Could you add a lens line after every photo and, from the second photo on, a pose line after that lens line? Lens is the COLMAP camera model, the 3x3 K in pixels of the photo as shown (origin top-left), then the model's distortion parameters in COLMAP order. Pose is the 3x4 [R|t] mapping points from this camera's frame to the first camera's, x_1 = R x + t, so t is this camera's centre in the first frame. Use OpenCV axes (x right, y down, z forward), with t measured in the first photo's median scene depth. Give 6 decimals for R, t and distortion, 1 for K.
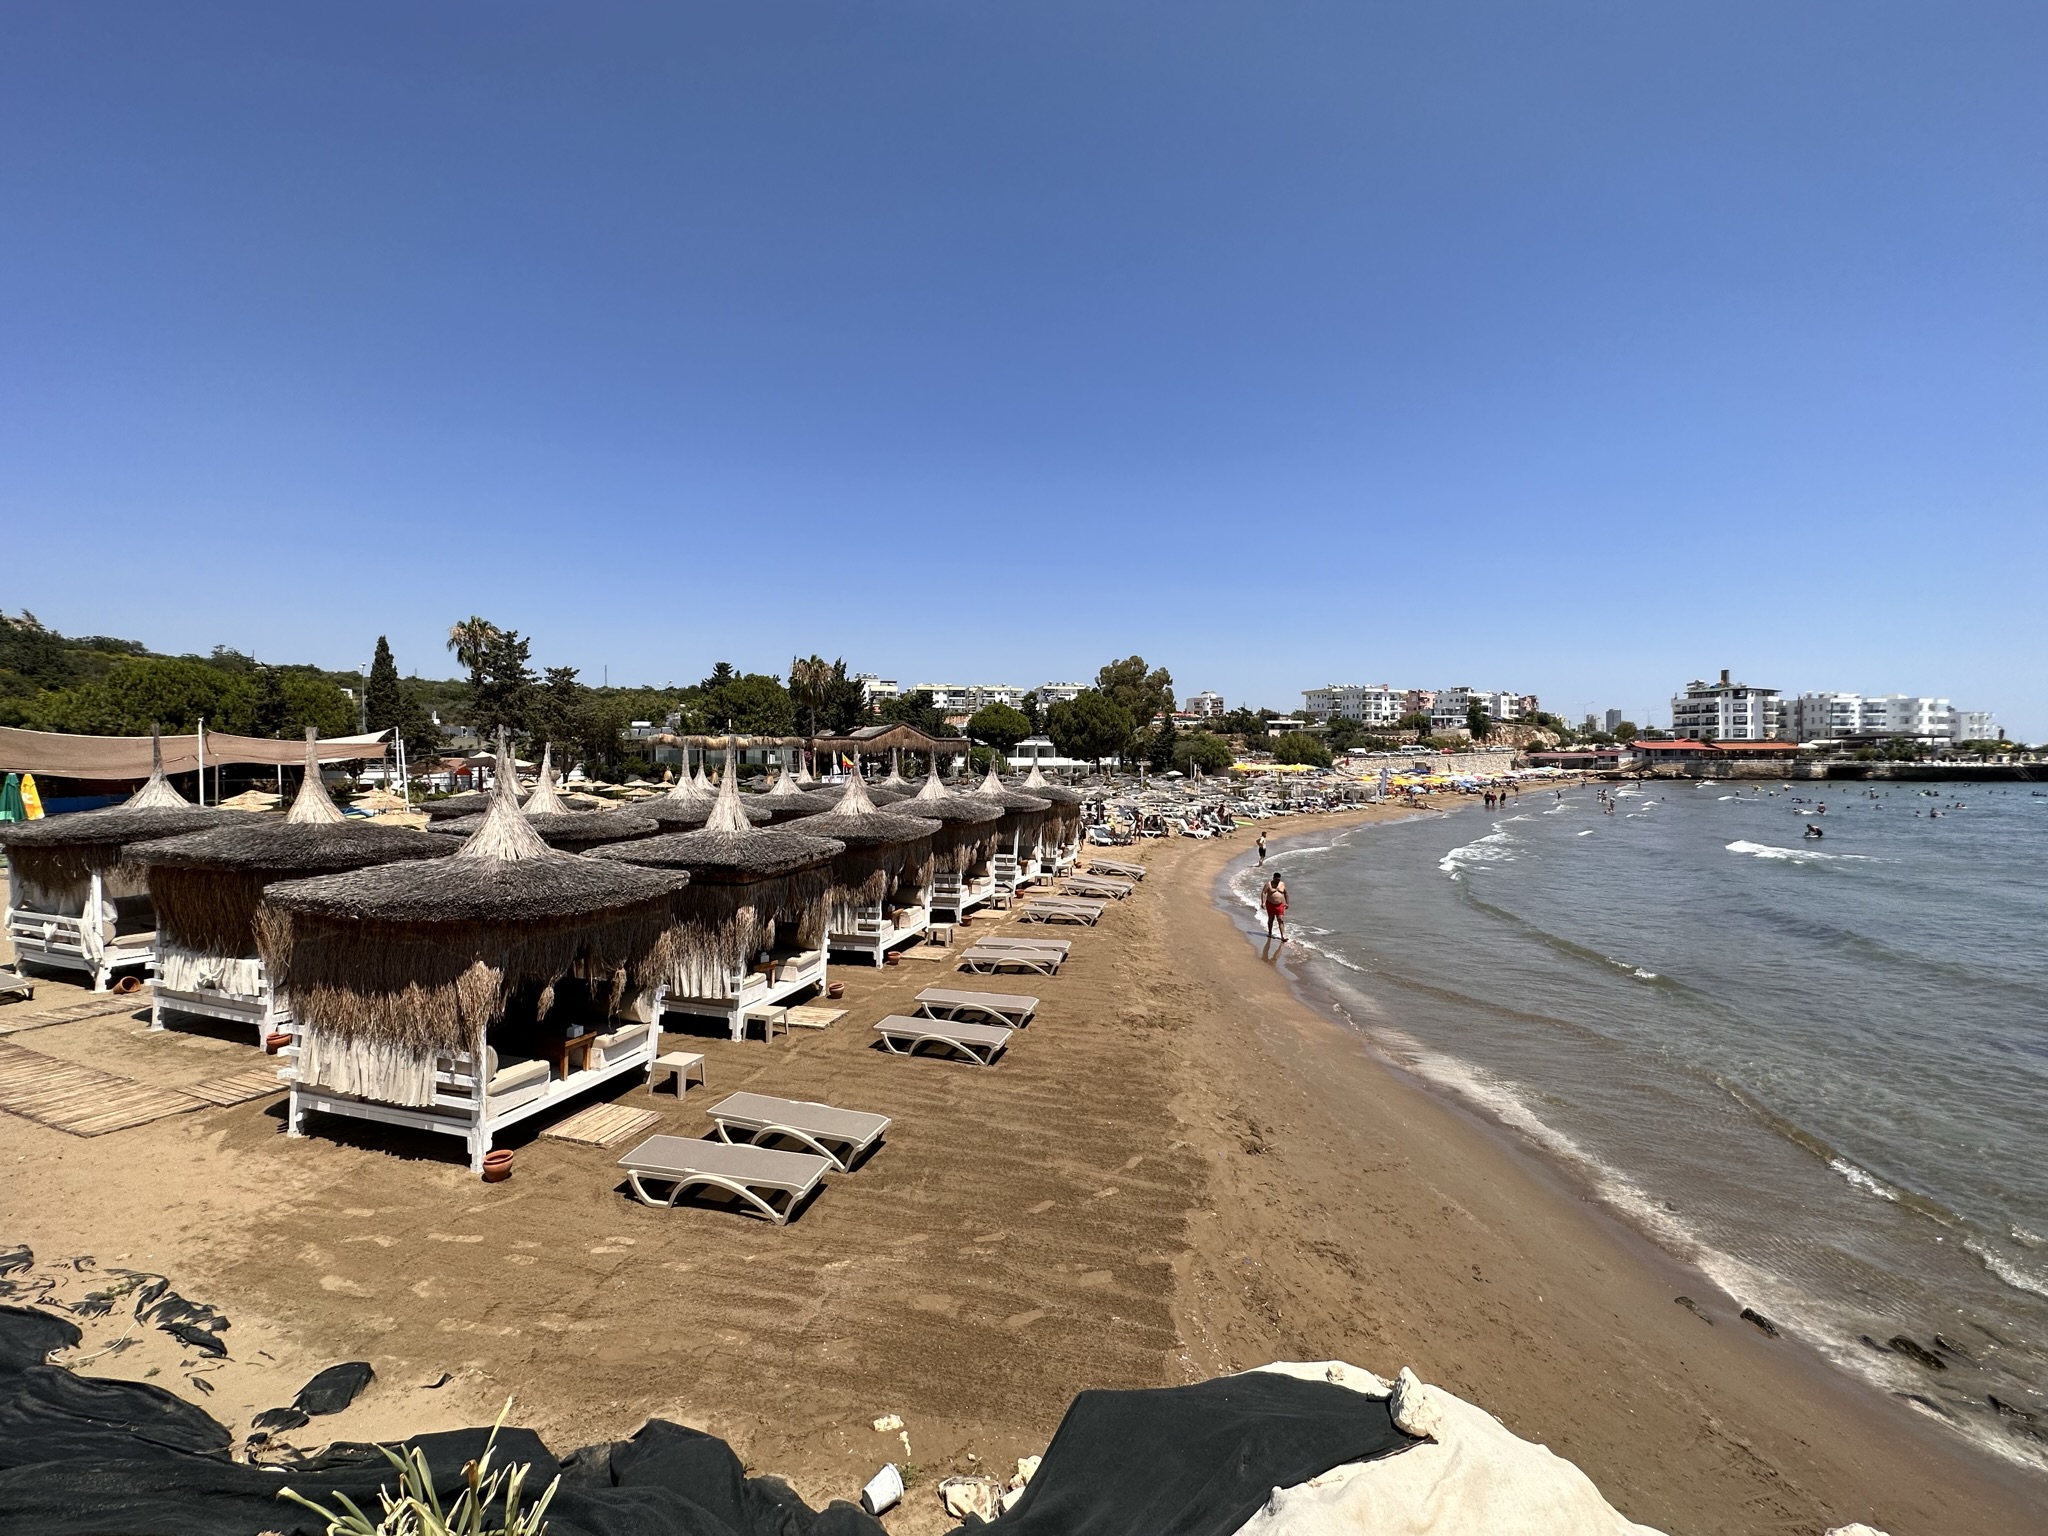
lens RADIAL K [[829.2, 0, 1021.2], [0, 829.2, 767.0], [0, 0, 1]] dist [0.002959, -0.000986]
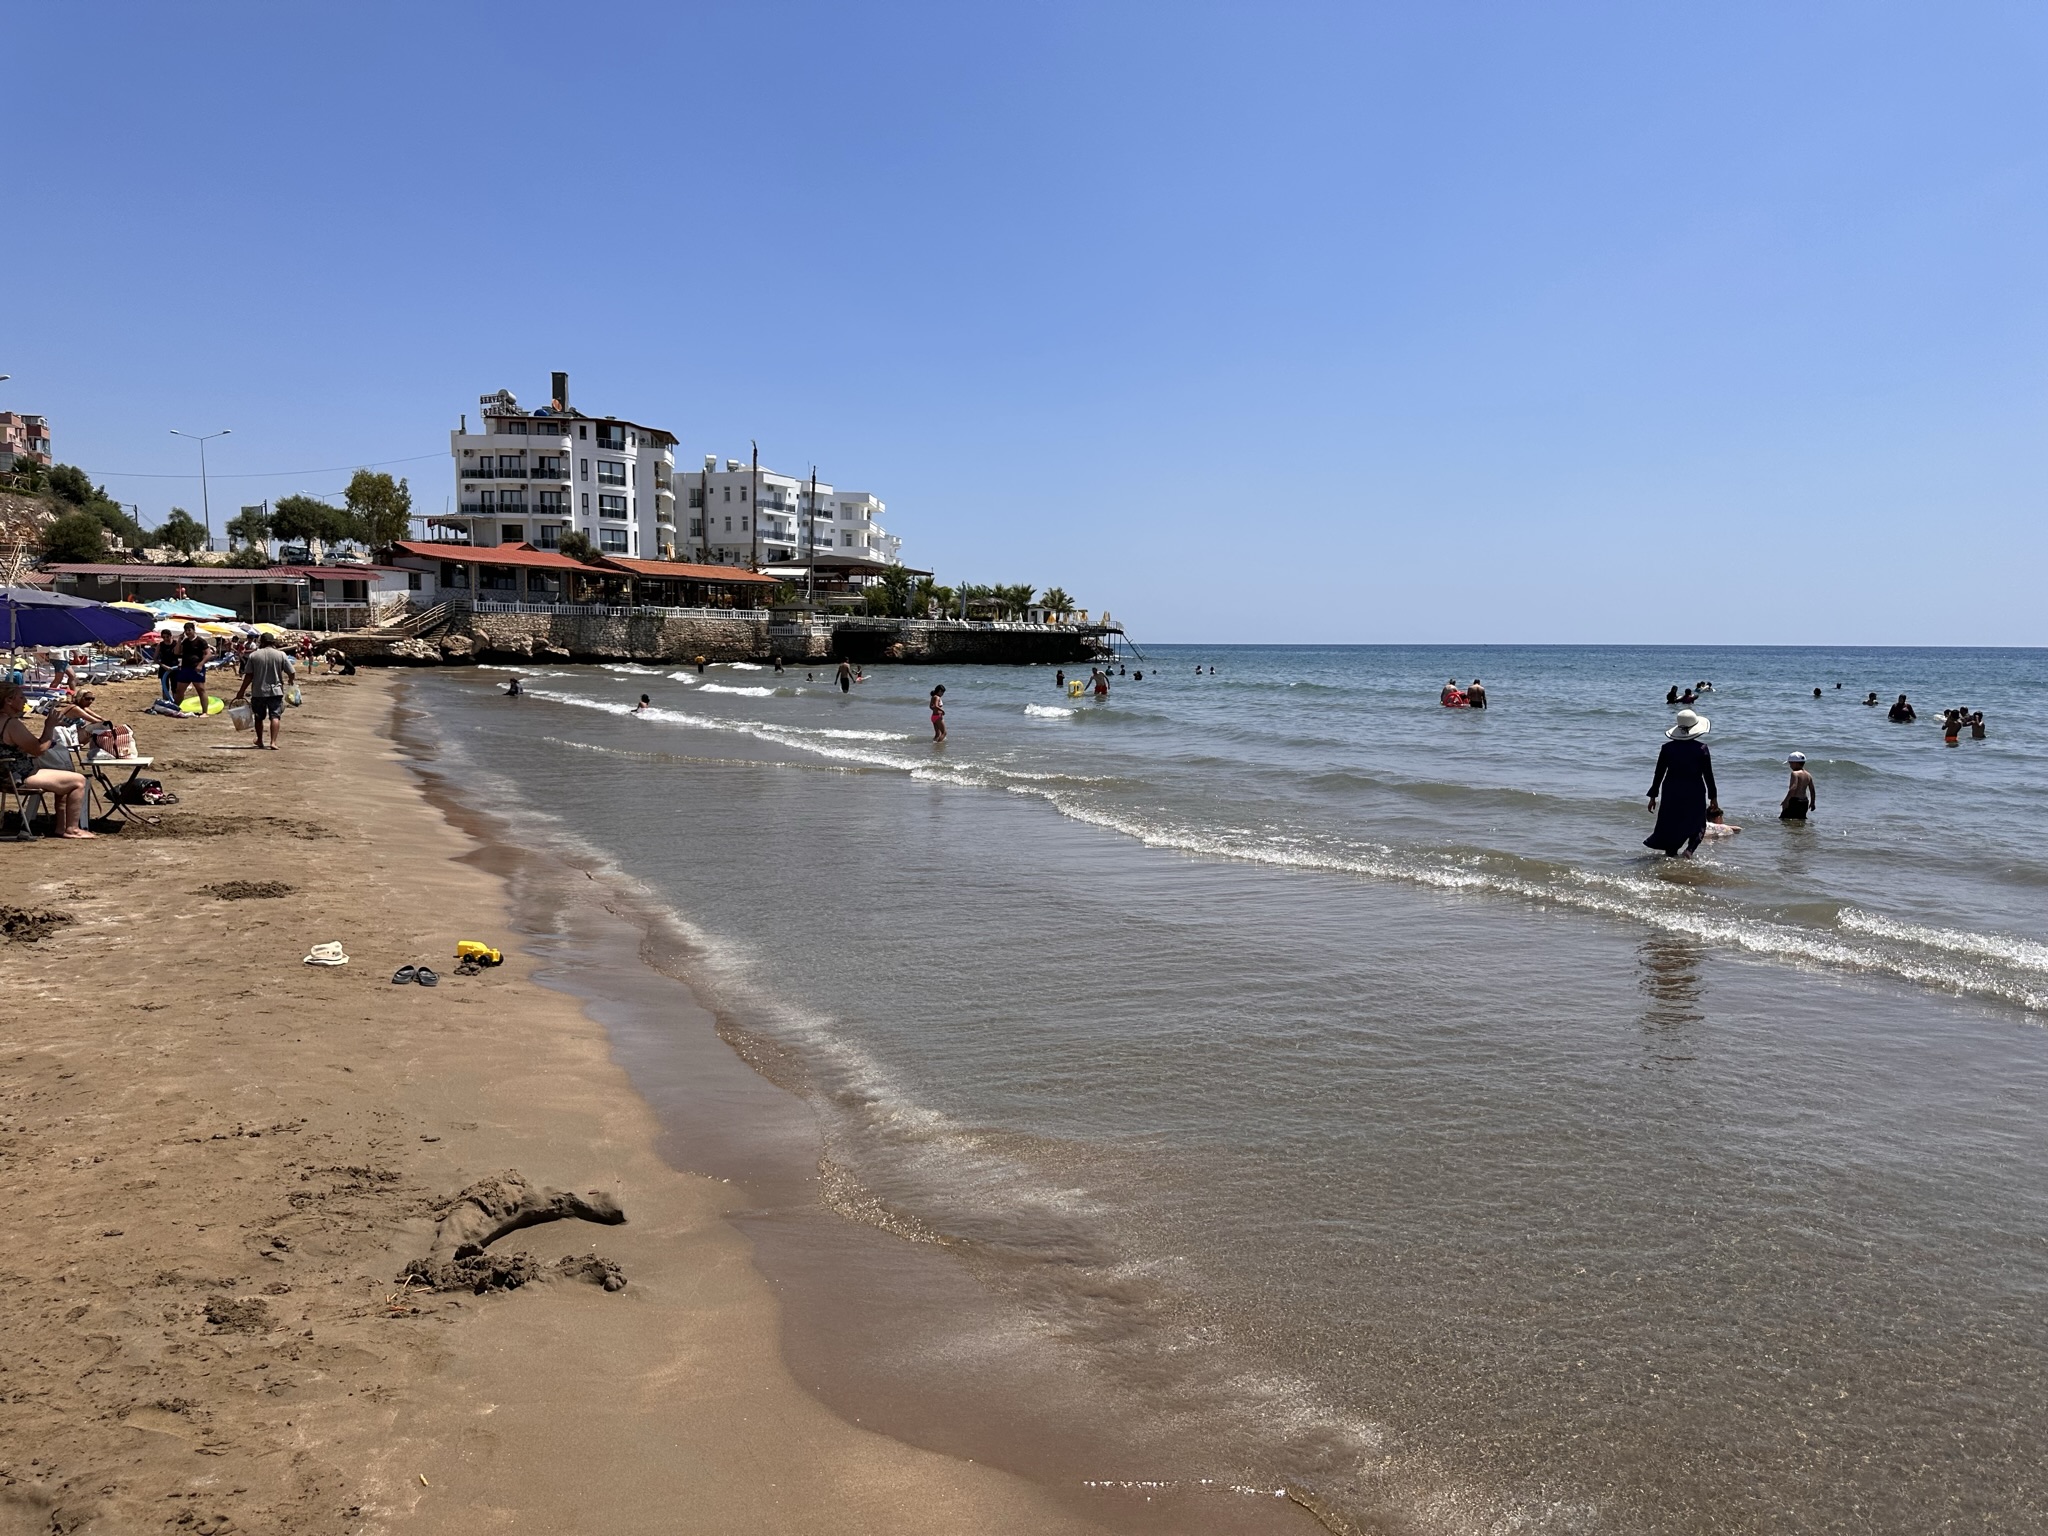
lens RADIAL K [[1446.5, 0, 1046.3], [0, 1446.5, 779.6], [0, 0, 1]] dist [0.098663, -0.119386]
pose [[0.402364, -0.079045, 0.912061, 0.573262], [-0.007584, 0.995944, 0.089660, 0.012560], [-0.915449, -0.042993, 0.400132, 0.960534]]
